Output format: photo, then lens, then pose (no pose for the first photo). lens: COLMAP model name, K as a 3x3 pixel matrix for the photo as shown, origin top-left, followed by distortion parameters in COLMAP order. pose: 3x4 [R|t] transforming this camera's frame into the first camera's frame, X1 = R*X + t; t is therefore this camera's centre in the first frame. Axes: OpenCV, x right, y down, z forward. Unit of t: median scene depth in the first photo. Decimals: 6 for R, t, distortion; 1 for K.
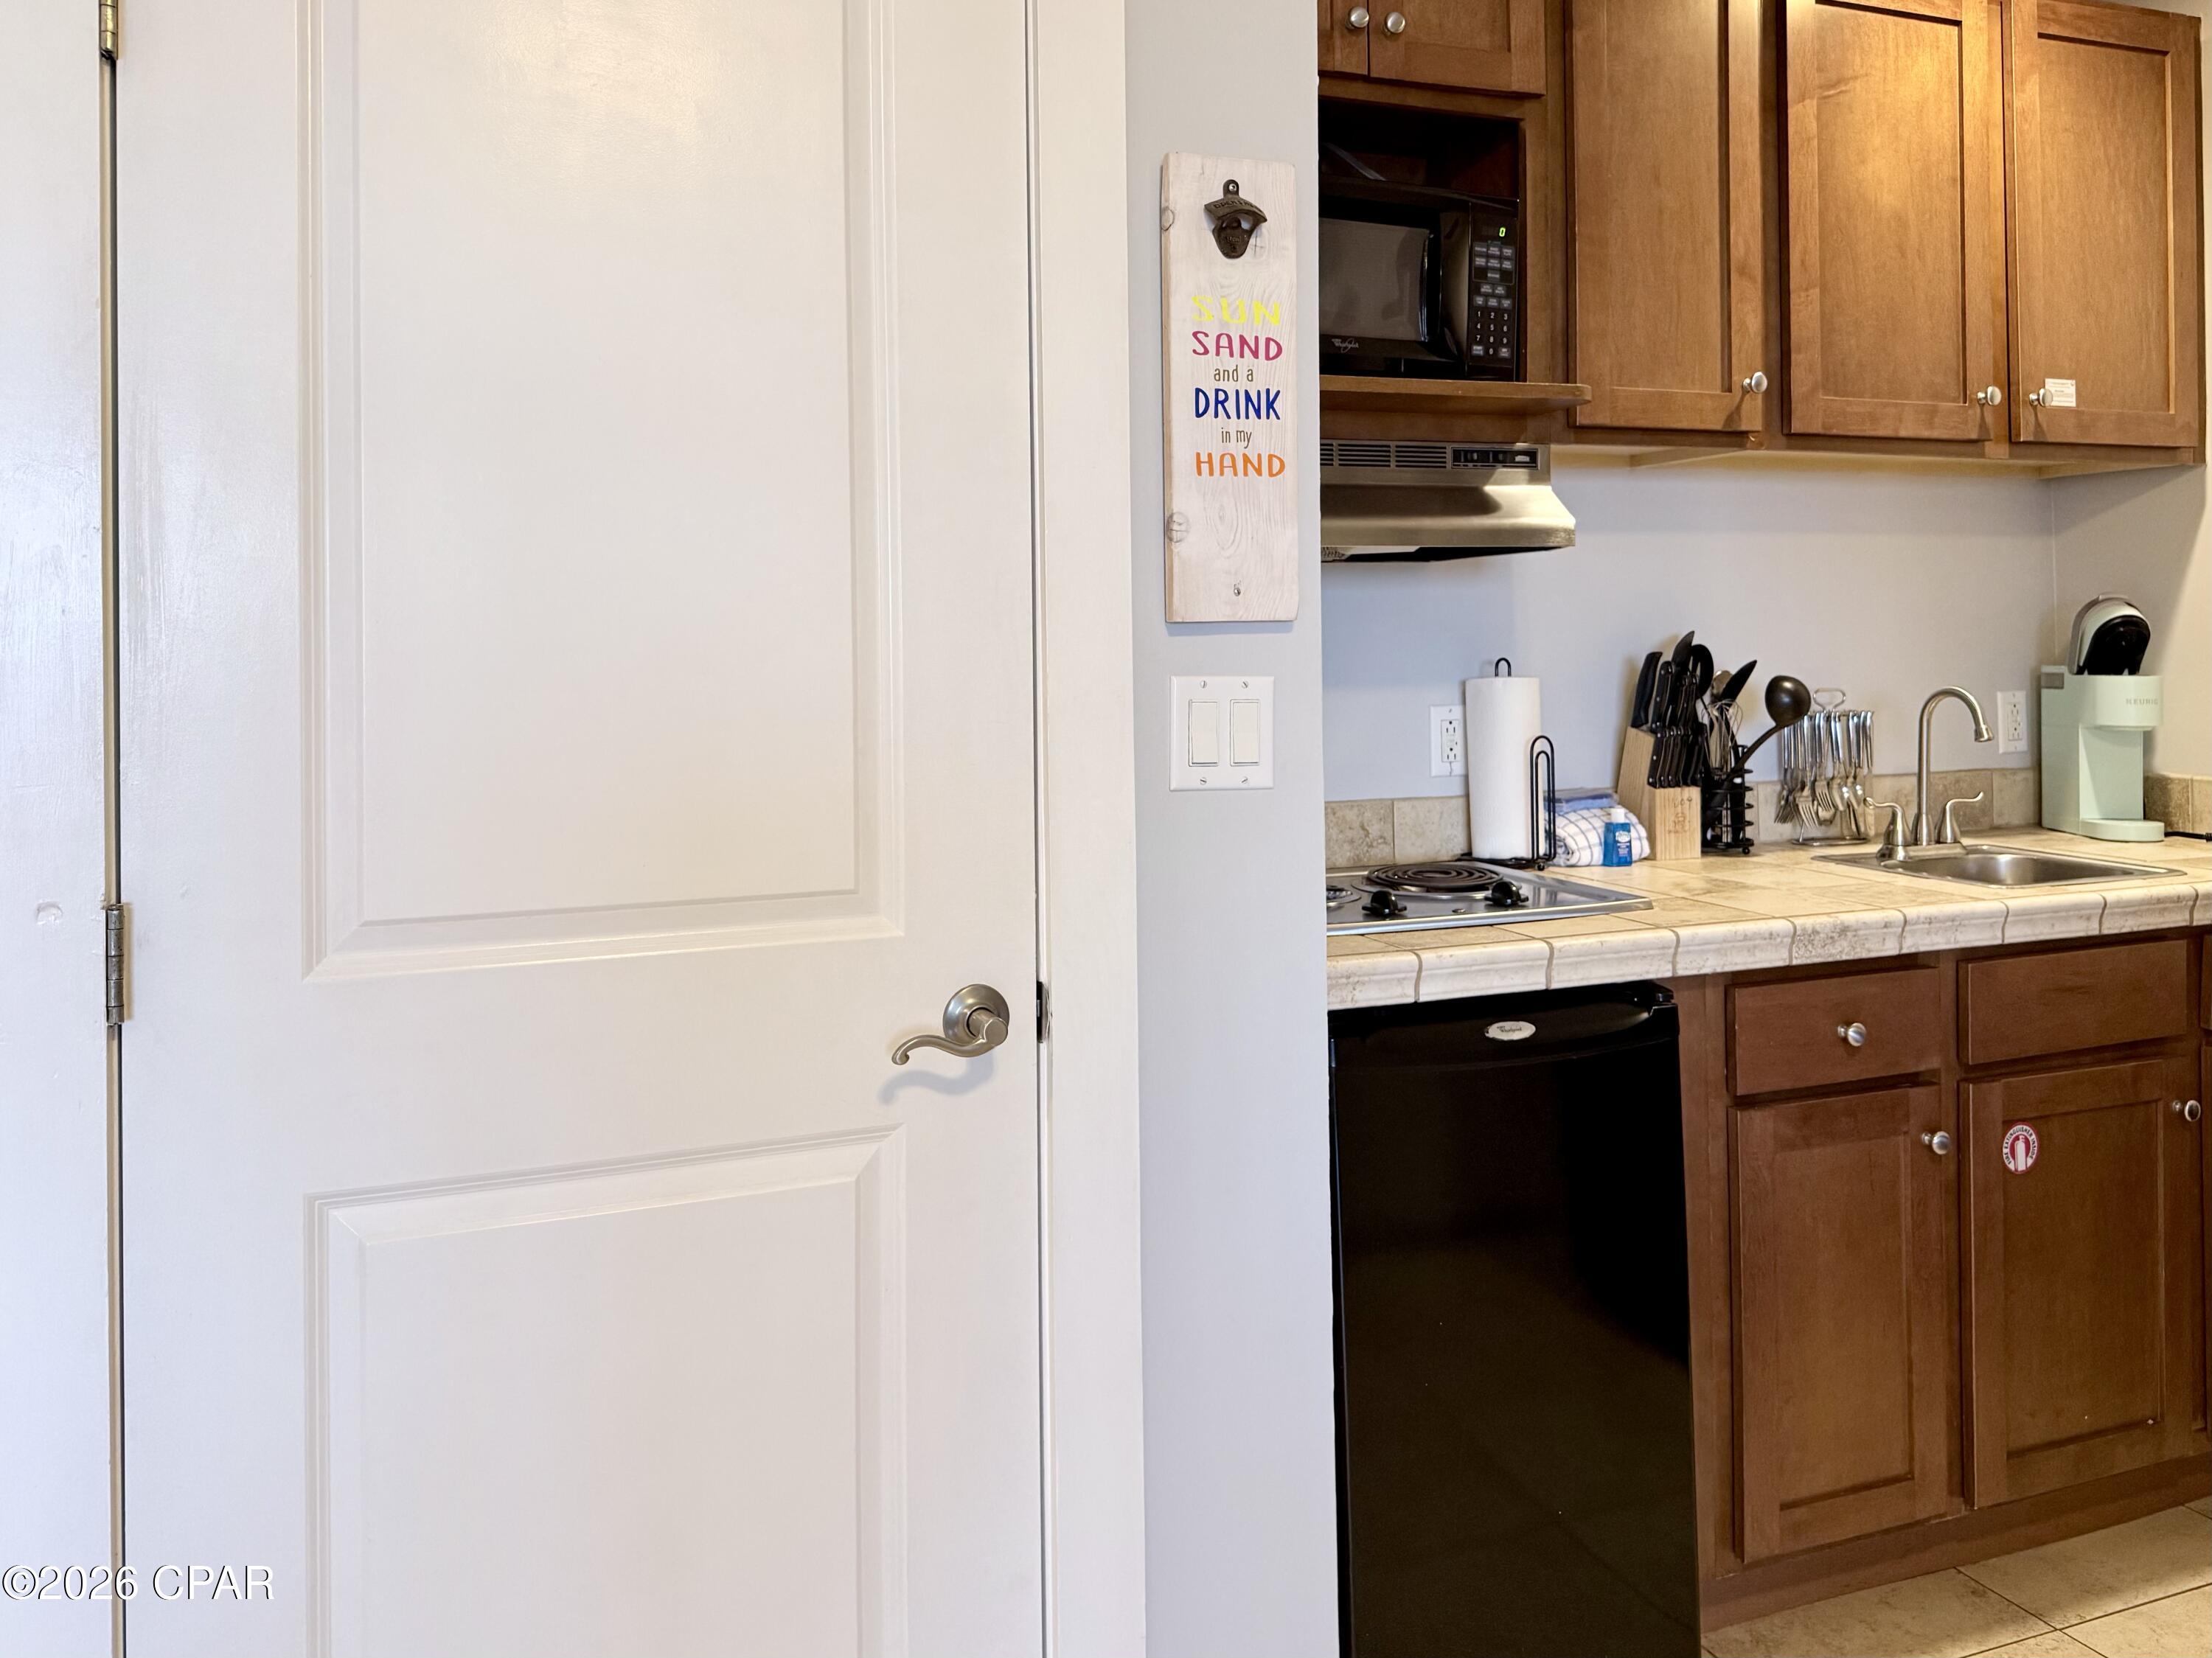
lens RADIAL K [[1705.6, 0, 1109.1], [0, 1705.6, 632.5], [0, 0, 1]] dist [0.050966, -0.089057]
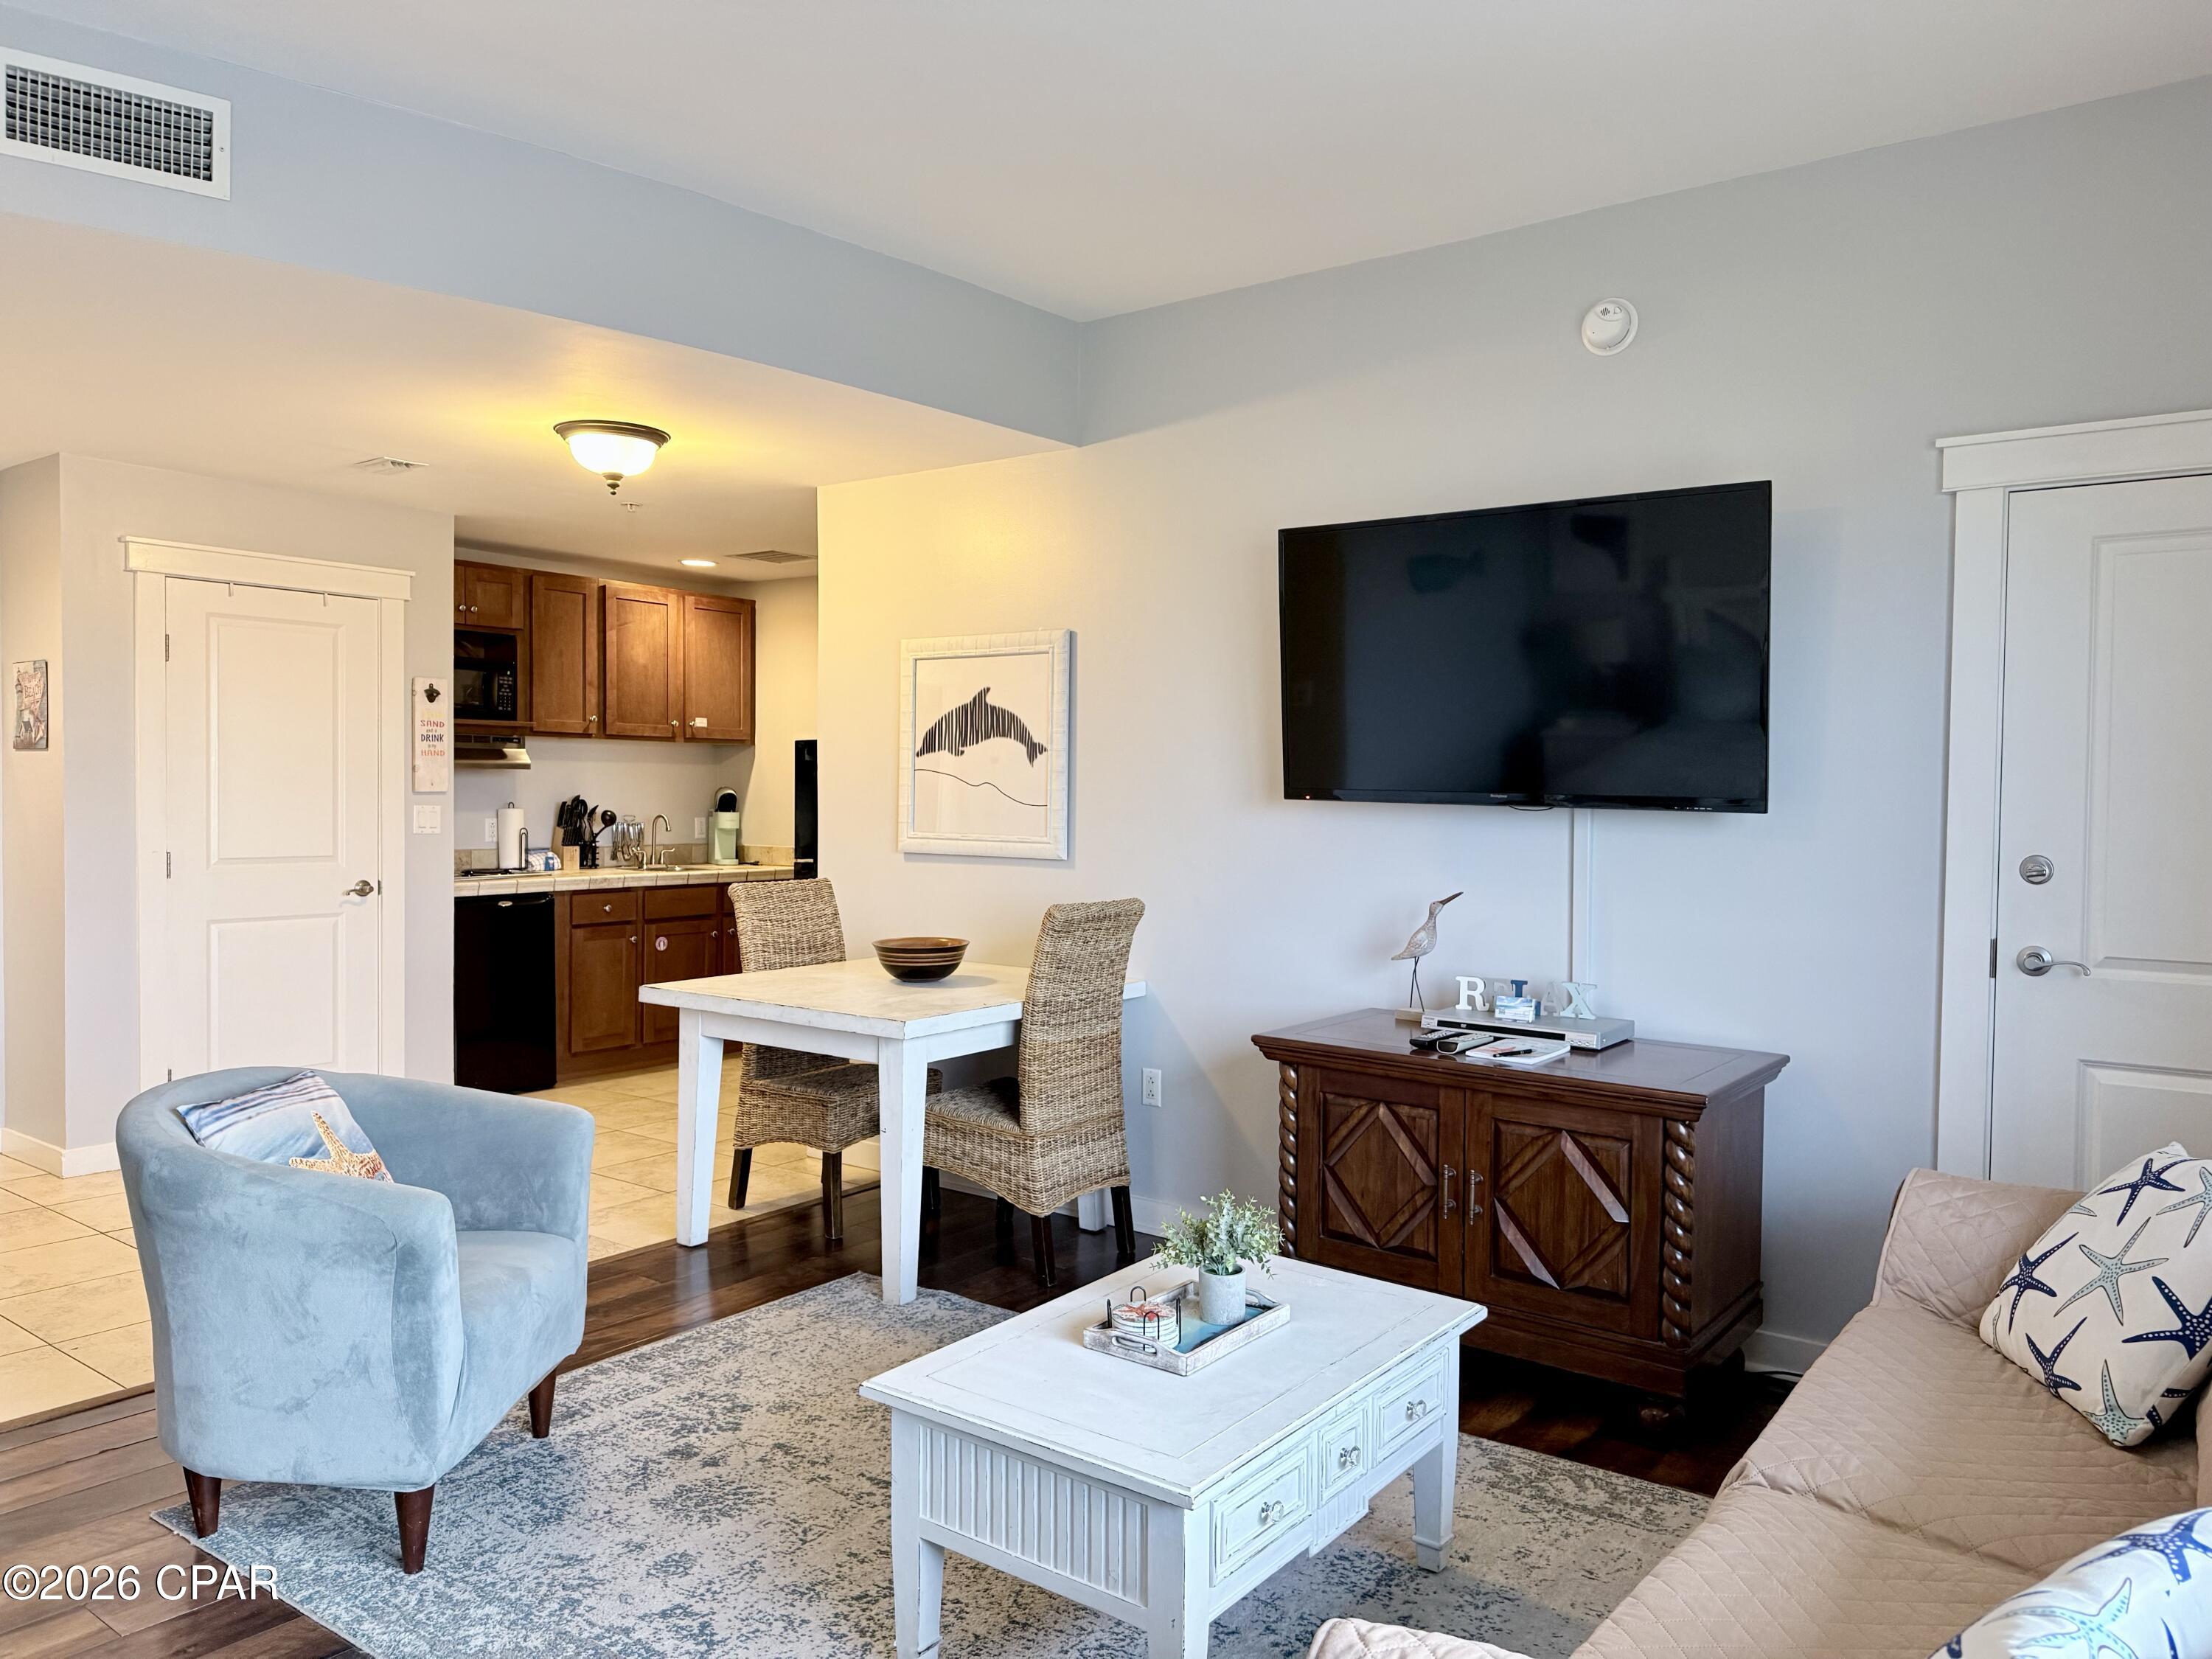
lens RADIAL K [[1570.5, 0, 1111.6], [0, 1570.5, 825.5], [0, 0, 1]] dist [0.123039, -0.189167]
pose [[0.852187, 0.009613, 0.523149, -0.349936], [-0.021022, 0.999653, 0.015875, -0.012253], [-0.522815, -0.024526, 0.852093, -2.032708]]
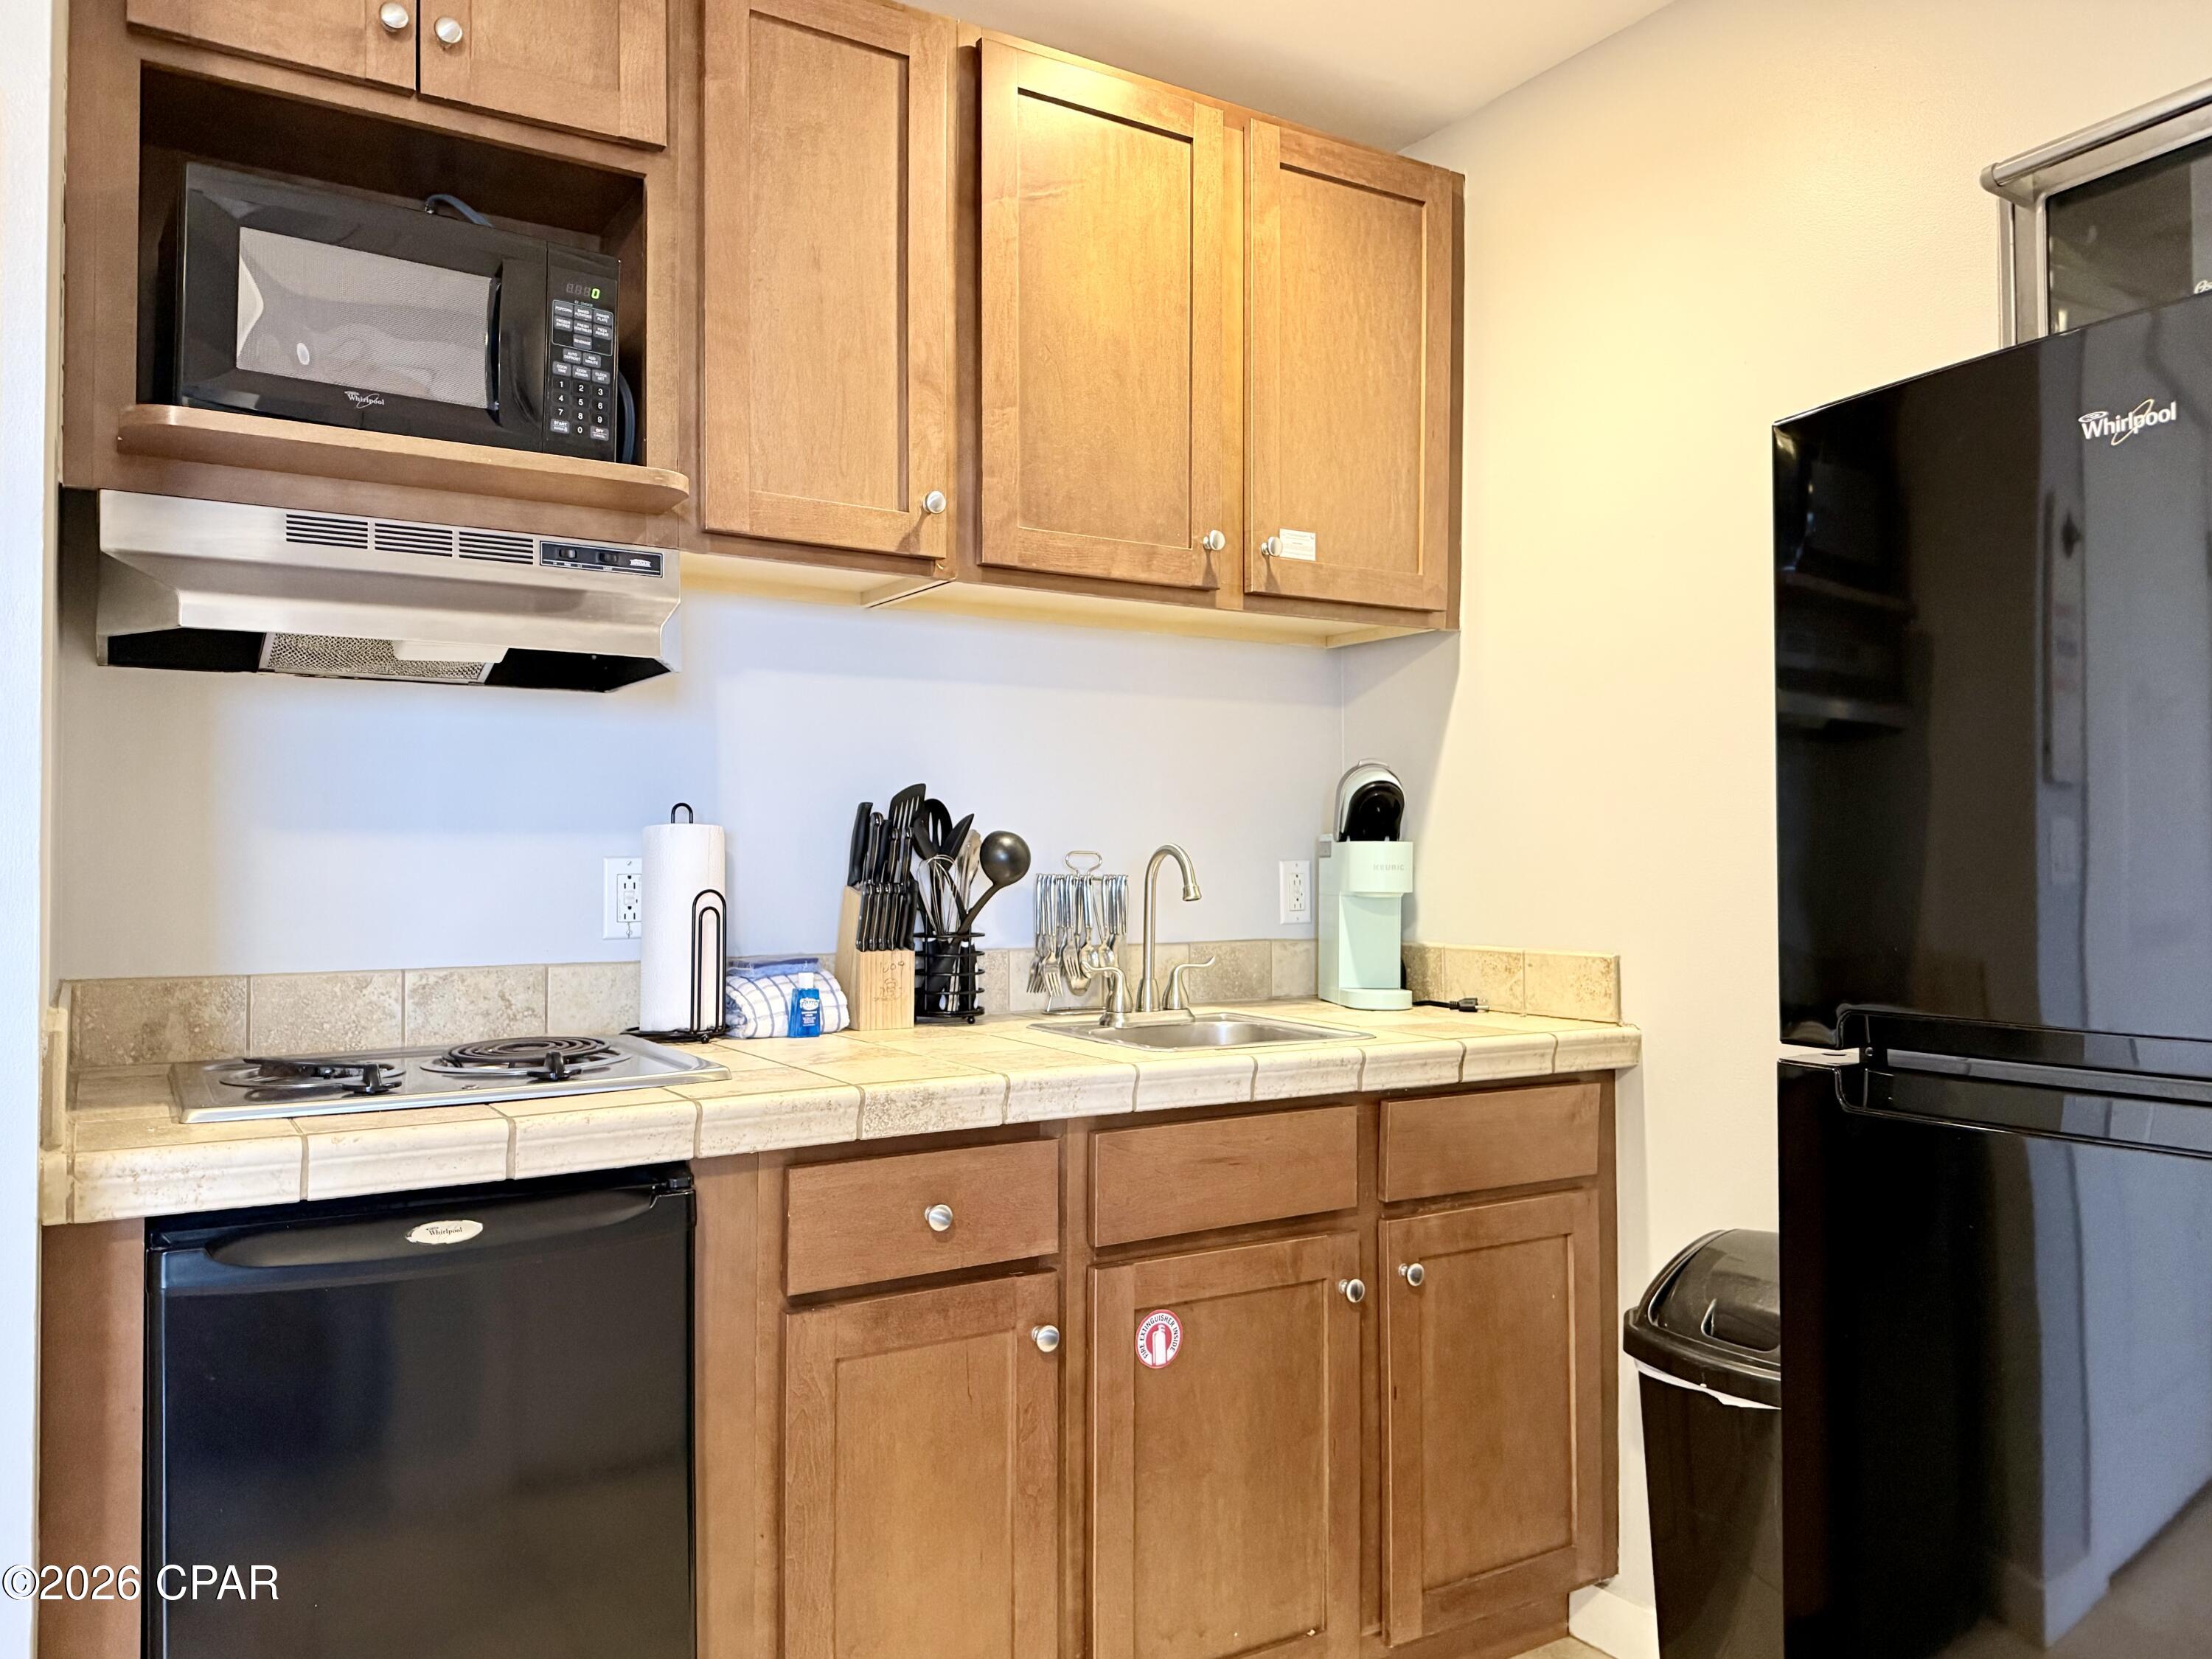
lens RADIAL K [[1570.5, 0, 1111.6], [0, 1570.5, 825.5], [0, 0, 1]] dist [0.123039, -0.189167]
pose [[0.982795, 0.017020, 0.183914, 0.312401], [-0.013367, 0.999688, -0.021085, 0.042157], [-0.184215, 0.018263, 0.982716, 0.157372]]
